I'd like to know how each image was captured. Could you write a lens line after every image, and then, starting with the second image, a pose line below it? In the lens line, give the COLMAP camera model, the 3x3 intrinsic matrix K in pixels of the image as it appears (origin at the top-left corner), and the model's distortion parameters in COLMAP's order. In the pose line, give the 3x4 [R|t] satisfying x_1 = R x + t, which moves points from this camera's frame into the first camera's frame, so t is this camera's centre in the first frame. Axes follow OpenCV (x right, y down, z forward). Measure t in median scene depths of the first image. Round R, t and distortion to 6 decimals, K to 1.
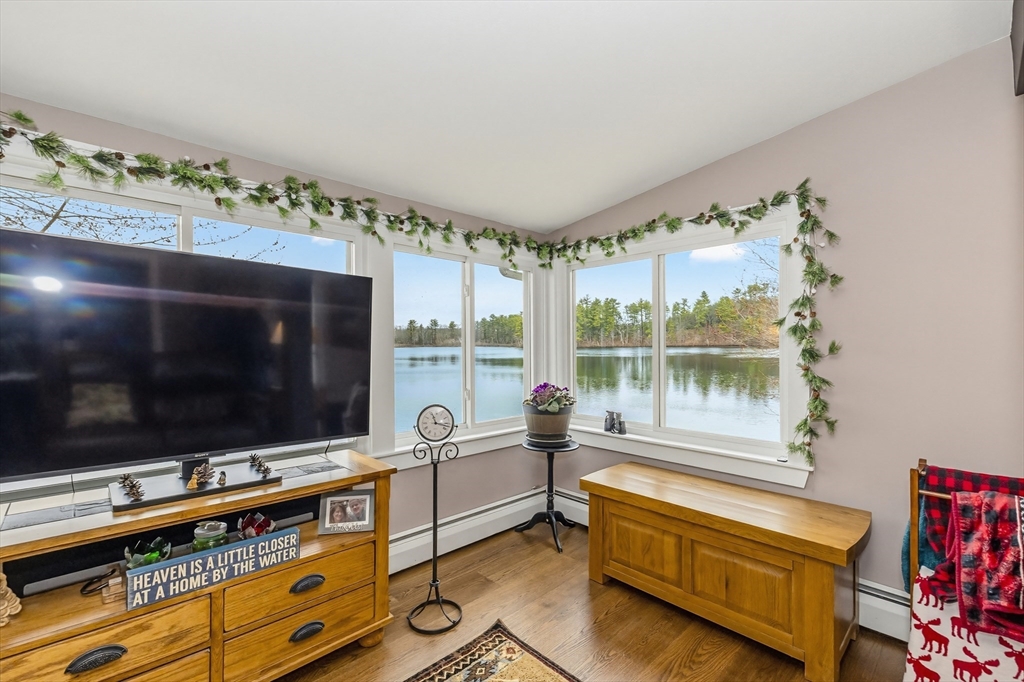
lens RADIAL K [[447.6, 0, 528.5], [0, 447.6, 348.1], [0, 0, 1]] dist [0.001769, 0.000724]
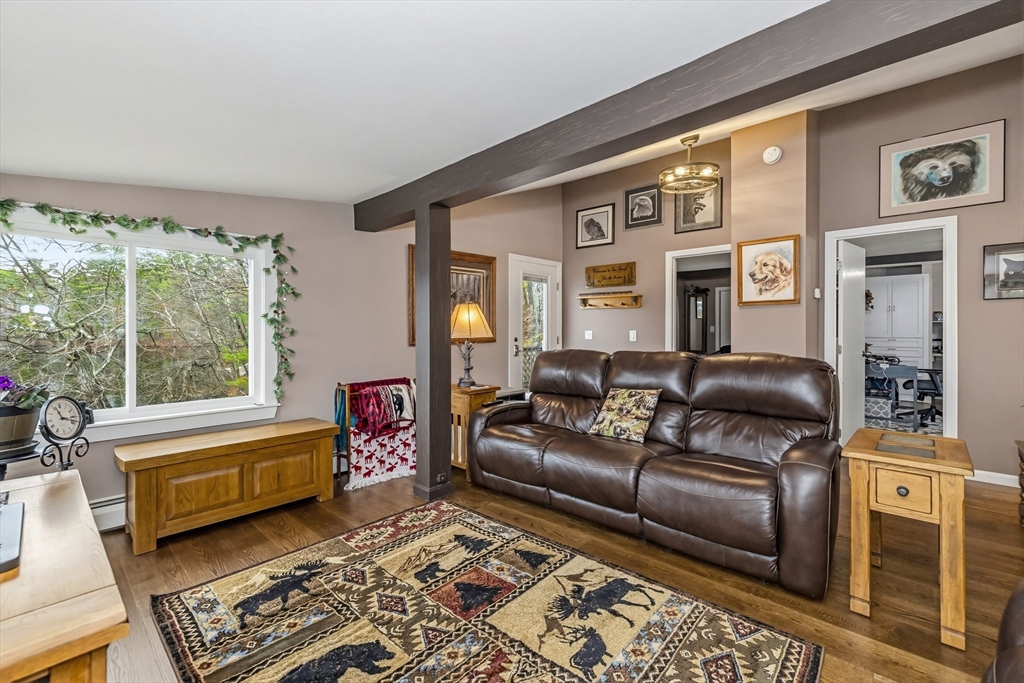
lens RADIAL K [[430.9, 0, 506.1], [0, 430.9, 334.1], [0, 0, 1]] dist [0.000575, 0.000026]
pose [[-0.032347, 0.005284, 0.999463, -0.950465], [0.014243, 0.999887, -0.004825, 0.024628], [-0.999375, 0.014080, -0.032418, 0.187966]]
